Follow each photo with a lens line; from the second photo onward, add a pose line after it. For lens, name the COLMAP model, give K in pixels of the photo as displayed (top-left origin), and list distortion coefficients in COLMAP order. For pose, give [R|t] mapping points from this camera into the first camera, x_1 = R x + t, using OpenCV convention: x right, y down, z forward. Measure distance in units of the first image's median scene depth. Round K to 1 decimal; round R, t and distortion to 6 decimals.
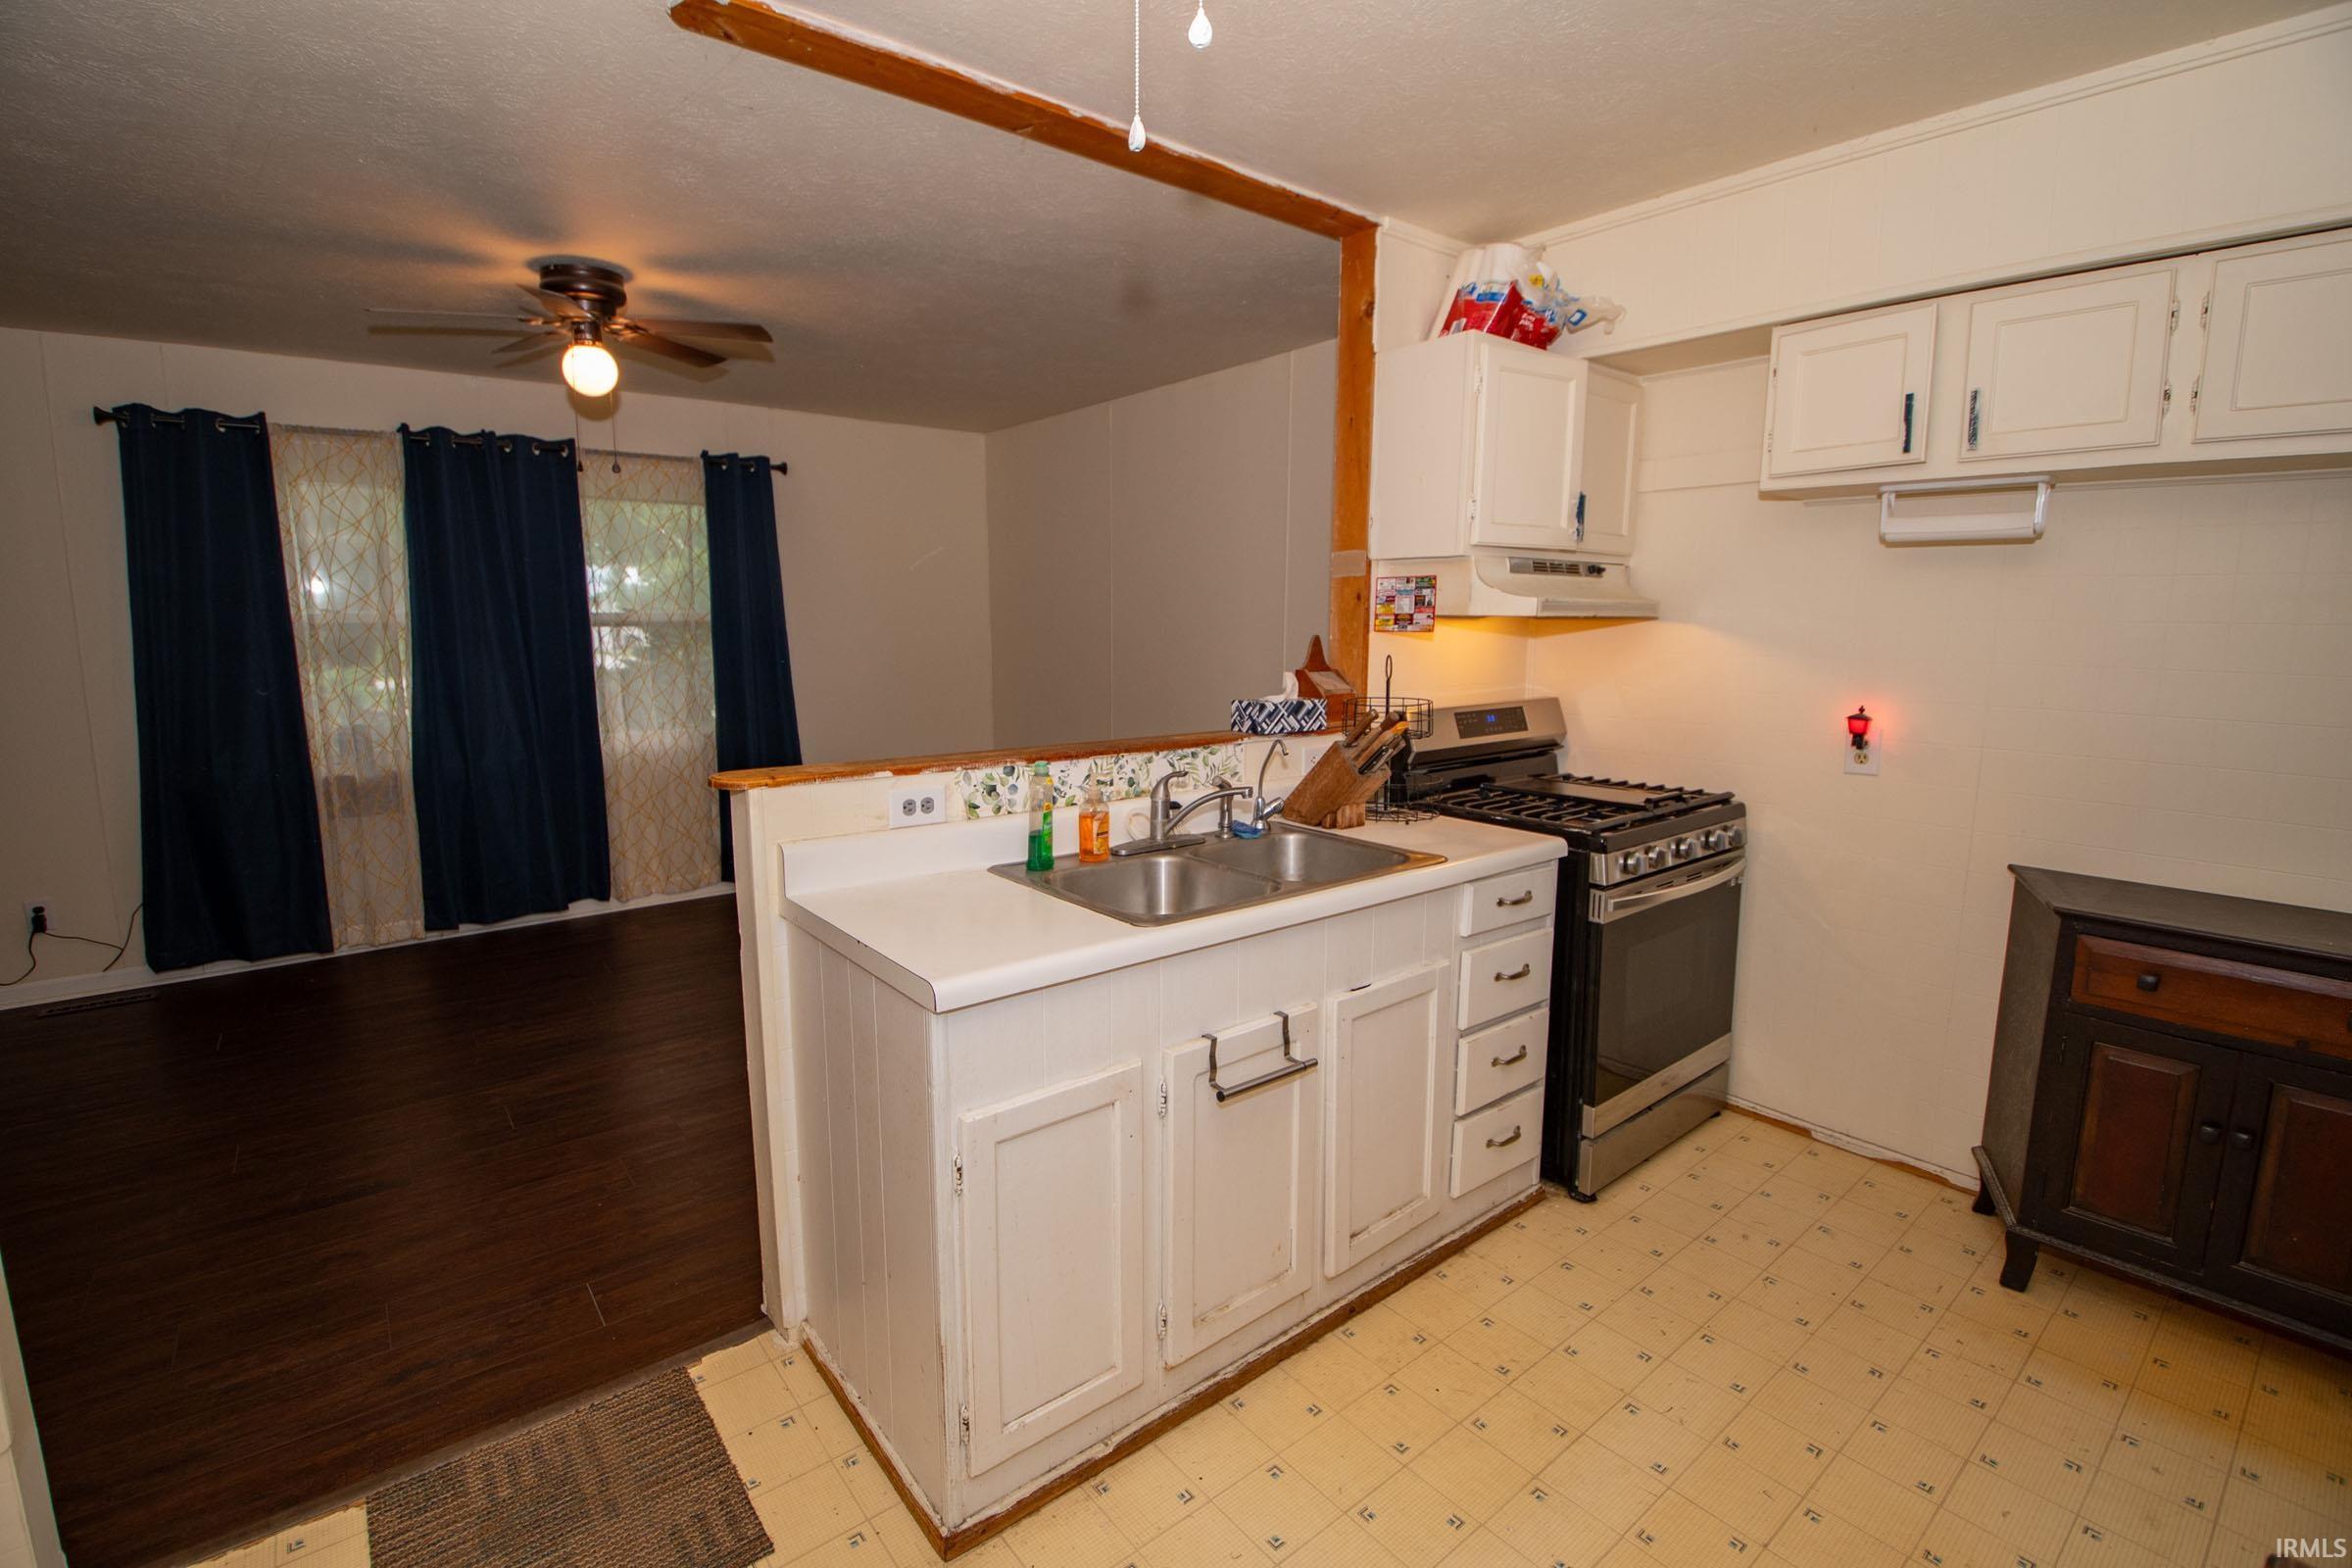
lens RADIAL K [[1037.7, 0, 1160.4], [0, 1037.7, 771.5], [0, 0, 1]] dist [0.022051, -0.030495]
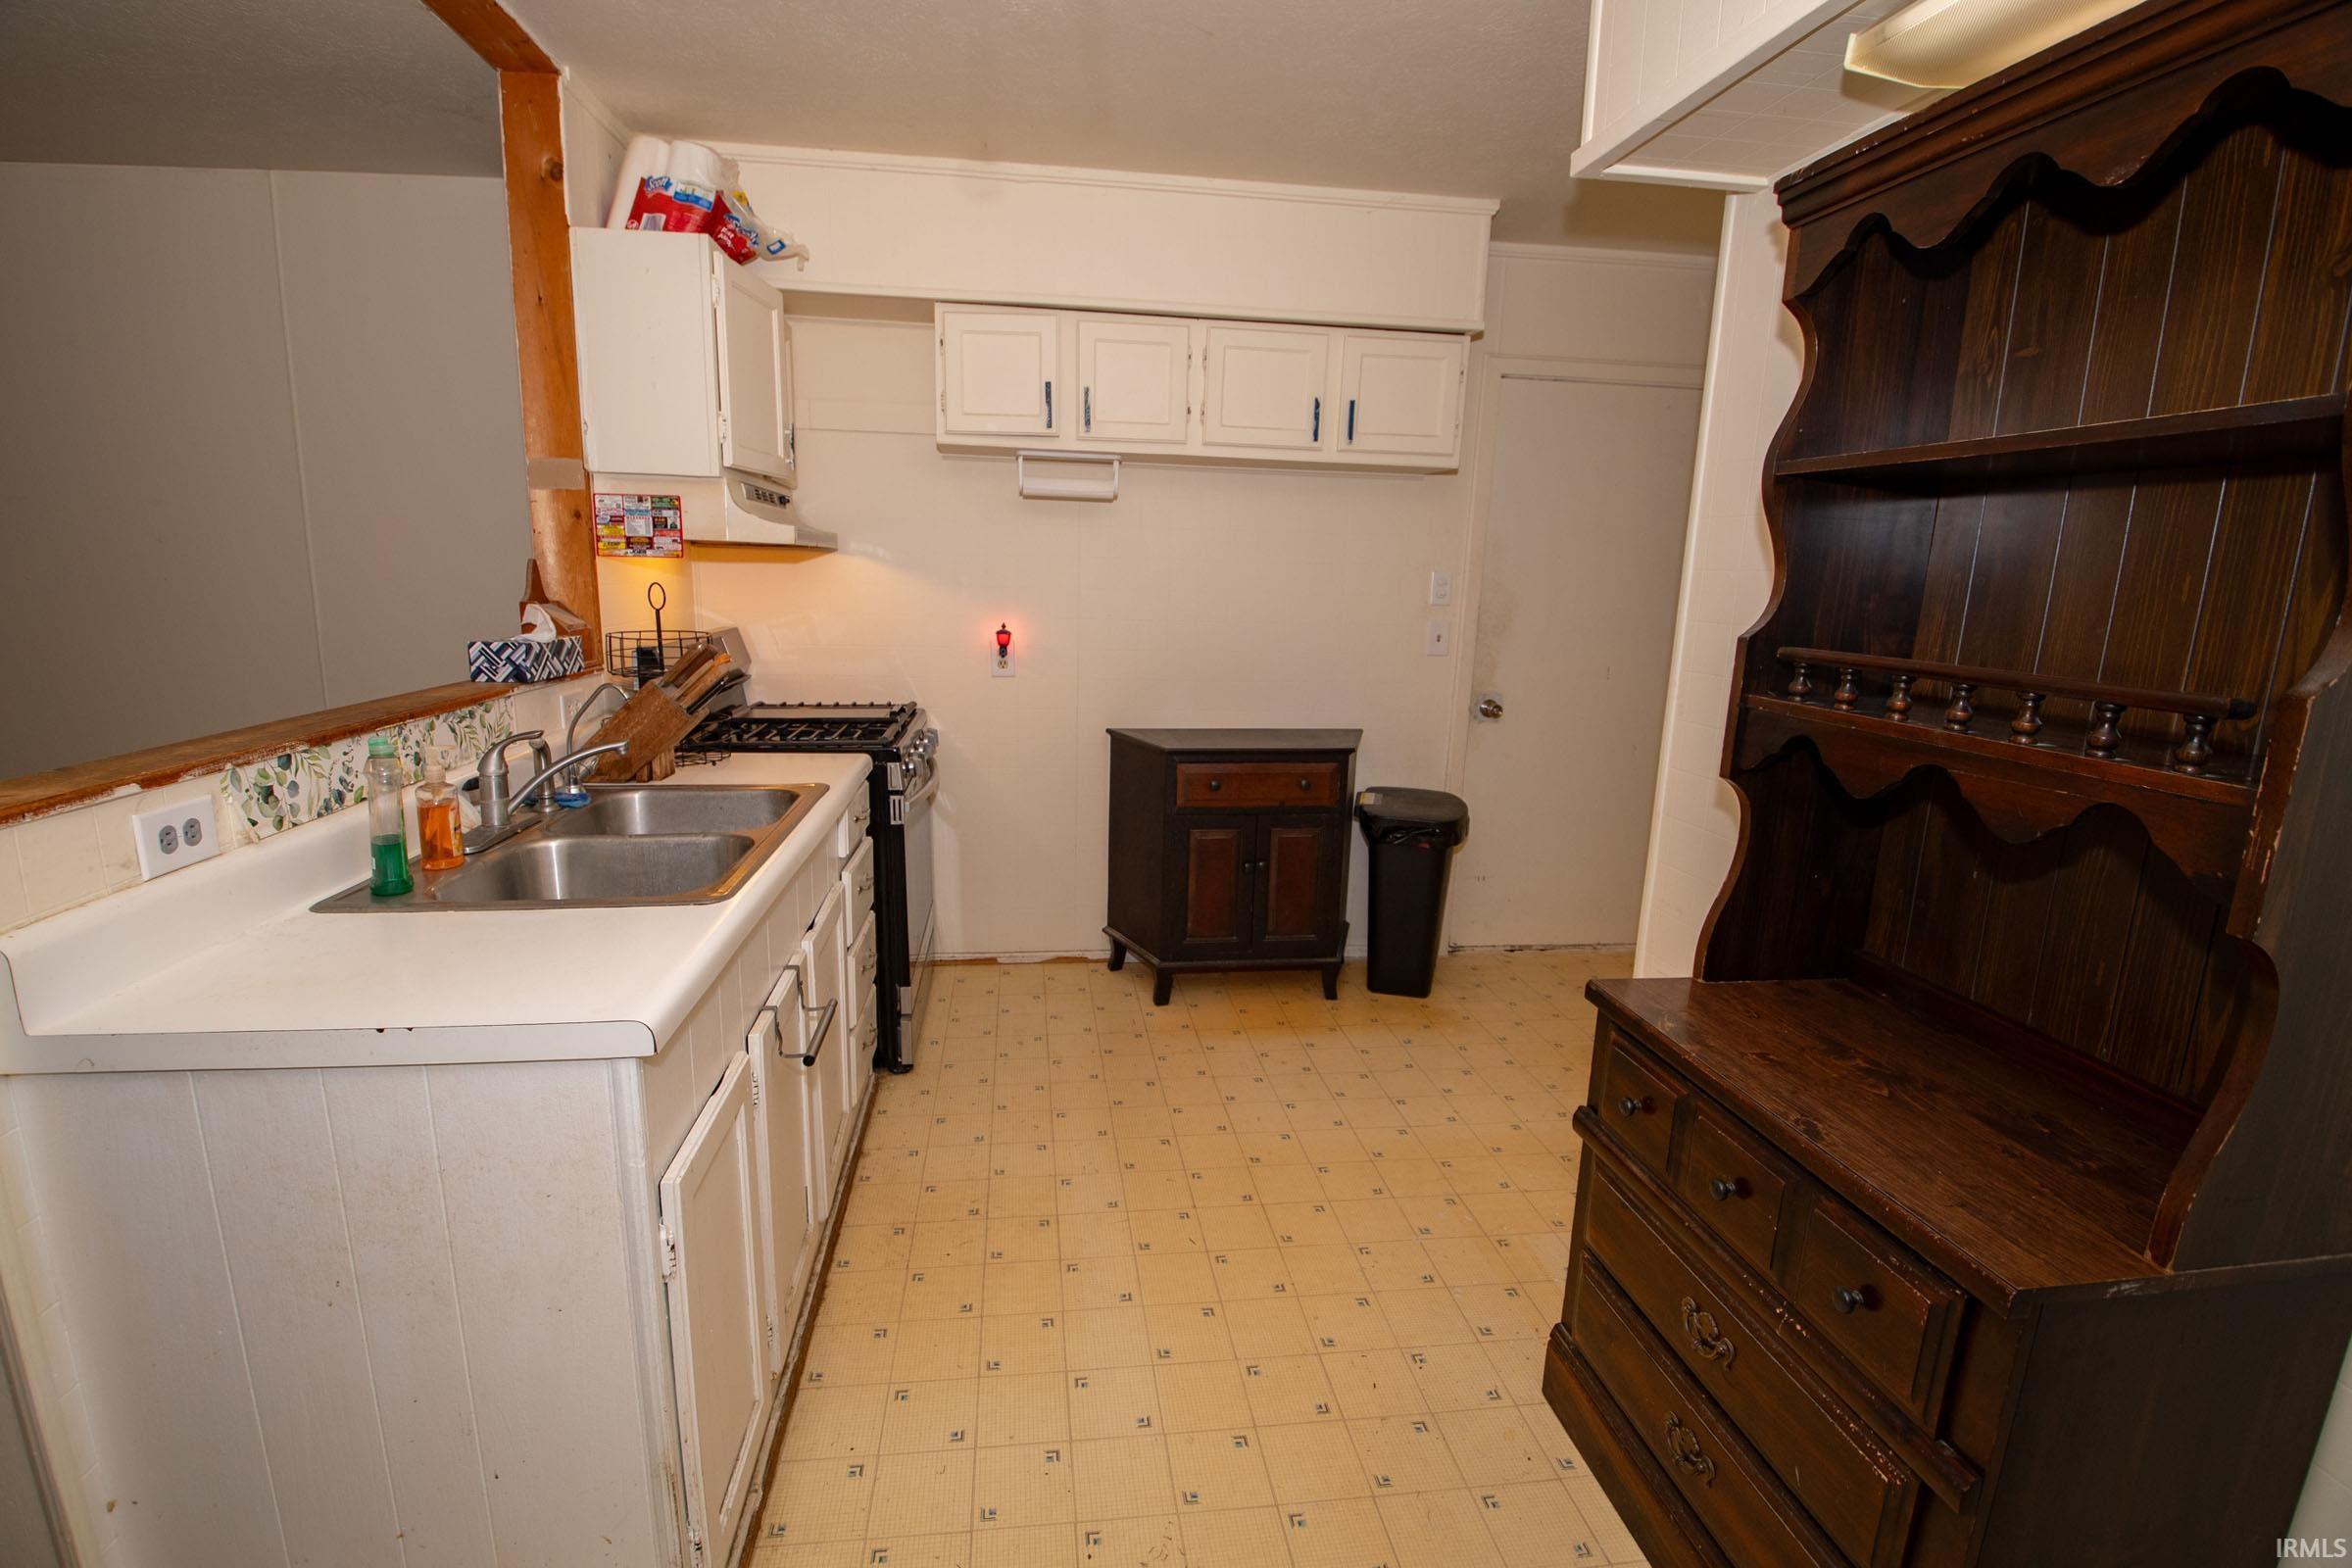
lens RADIAL K [[1046.7, 0, 1150.5], [0, 1046.7, 779.7], [0, 0, 1]] dist [0.015334, -0.030391]
pose [[0.524770, -0.158192, 0.836416, -0.350497], [0.101348, 0.987203, 0.123125, -0.012795], [-0.845189, 0.020157, 0.534087, 0.161292]]
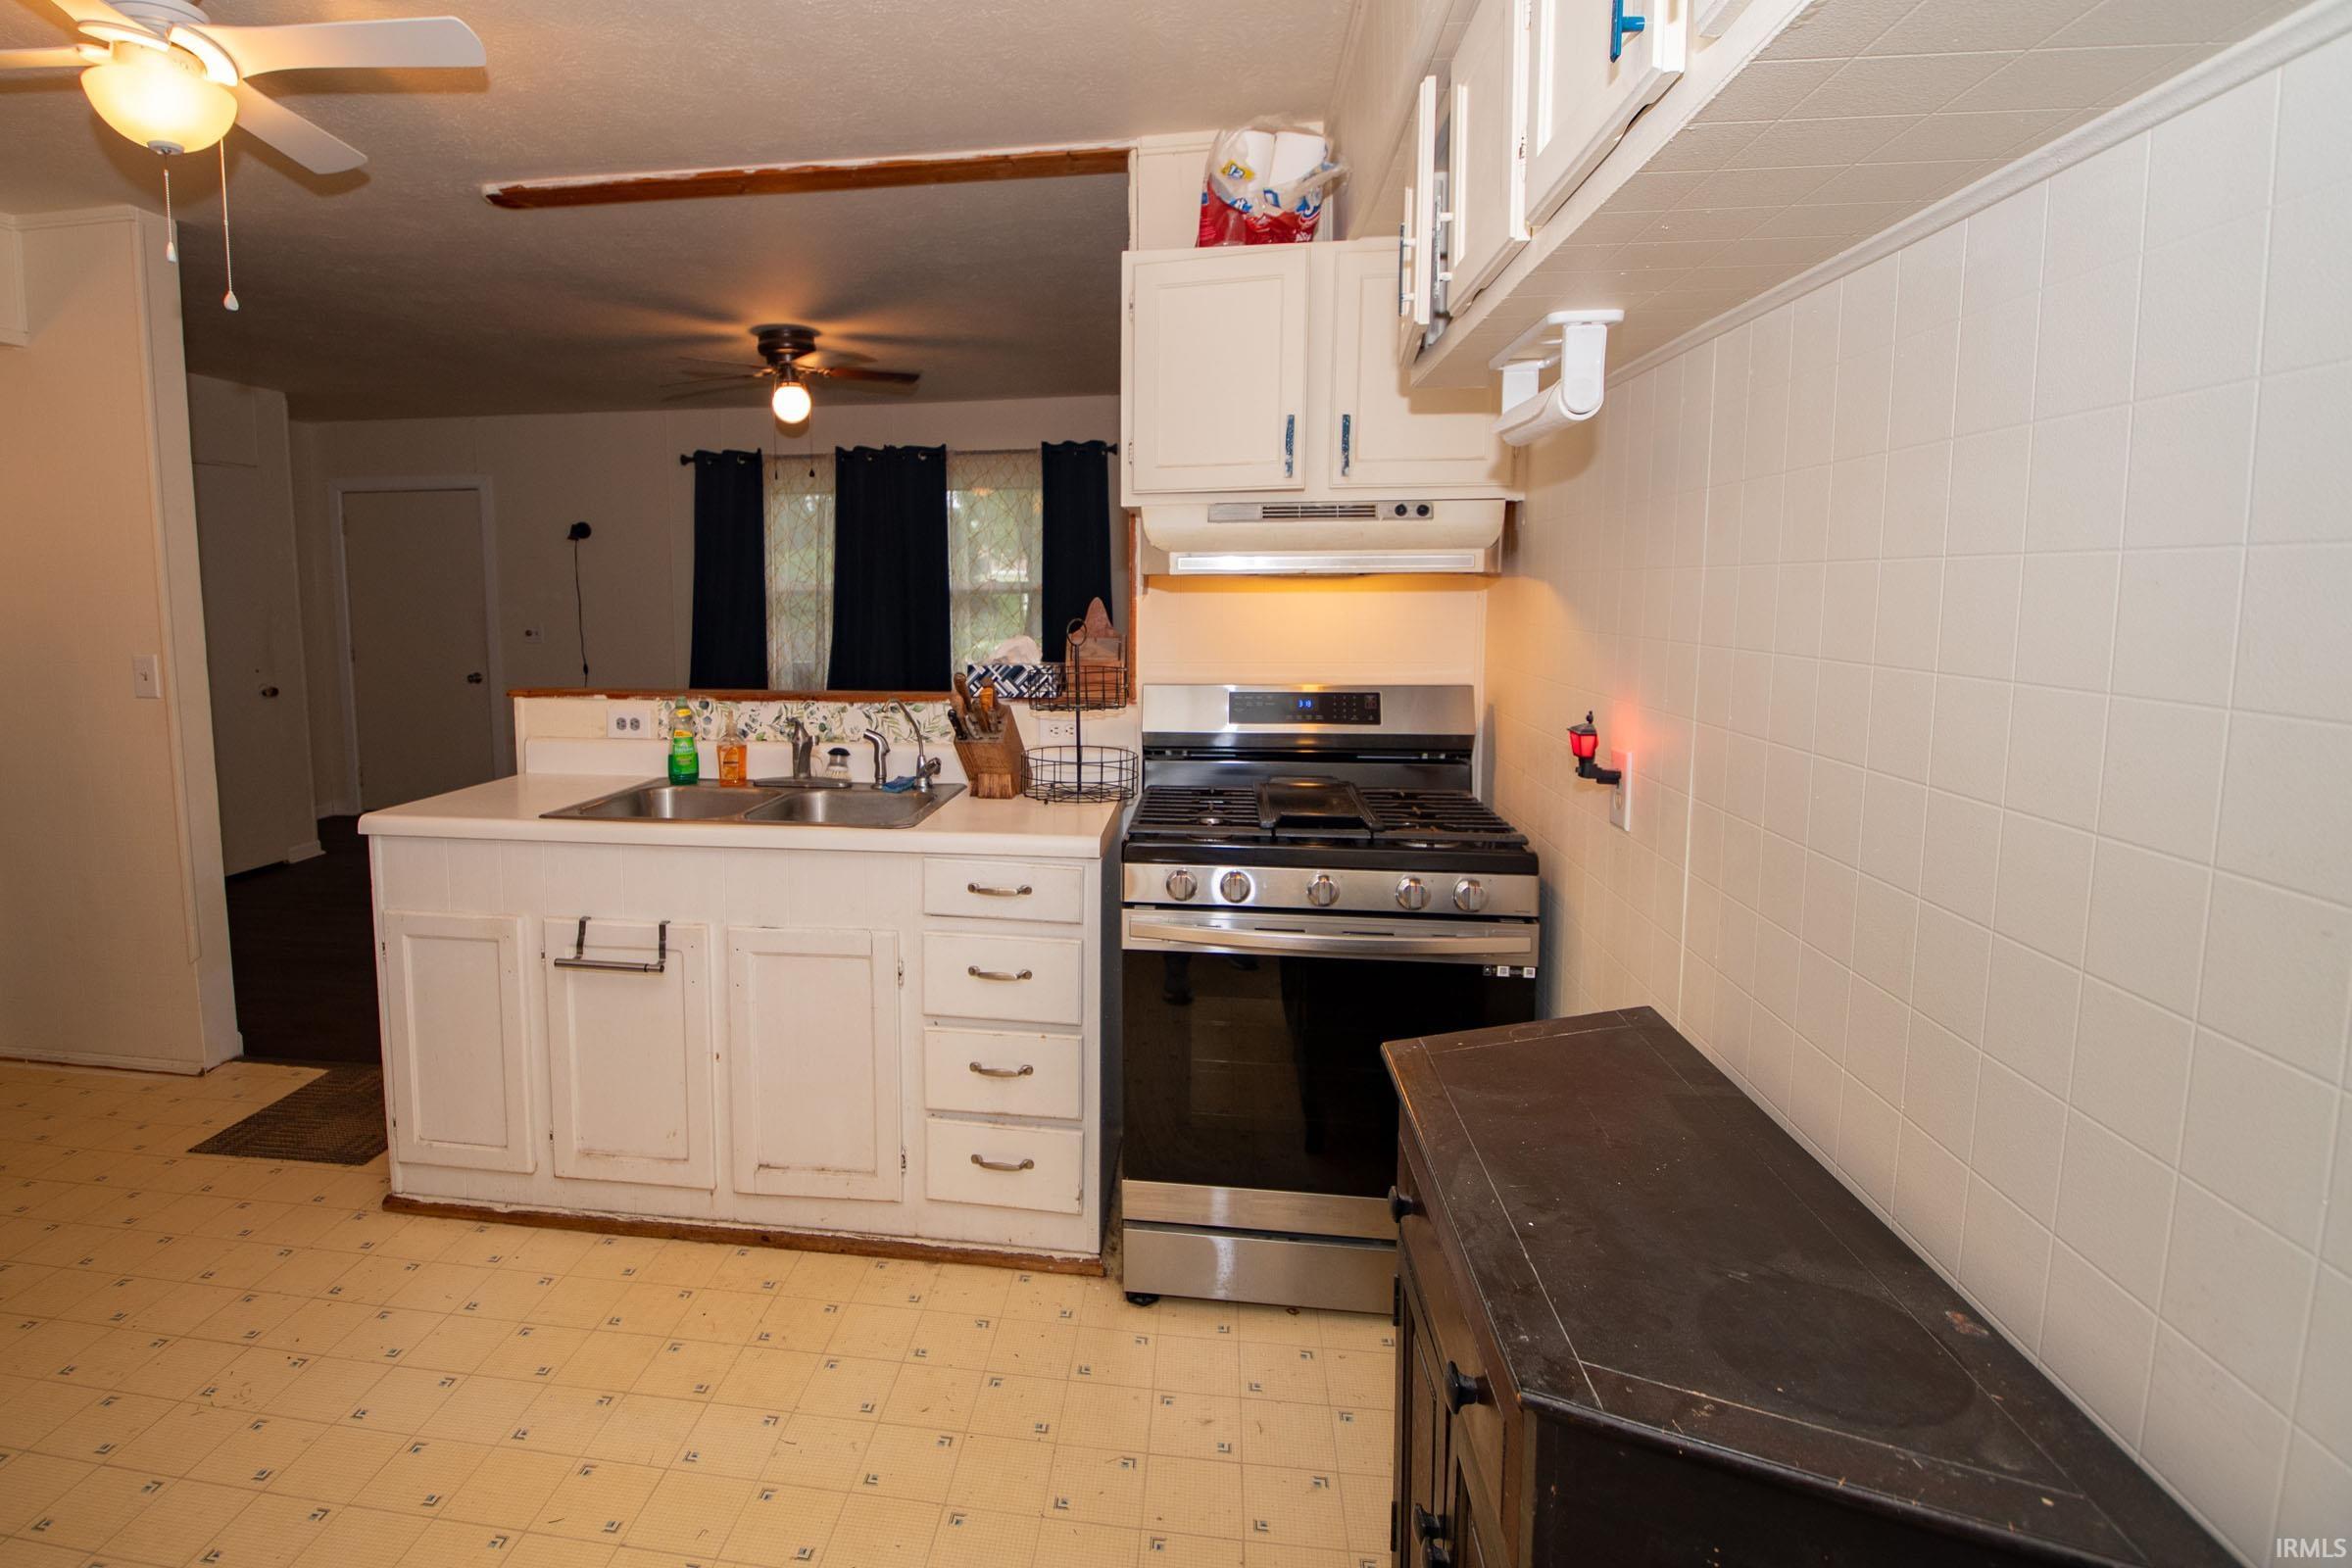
lens RADIAL K [[1134.2, 0, 1050.3], [0, 1134.2, 702.3], [0, 0, 1]] dist [0.030174, -0.042621]
pose [[0.679406, 0.067711, -0.730631, 0.963137], [-0.099317, 0.995056, -0.000138, -0.038310], [0.727010, 0.072658, 0.682772, 0.318197]]
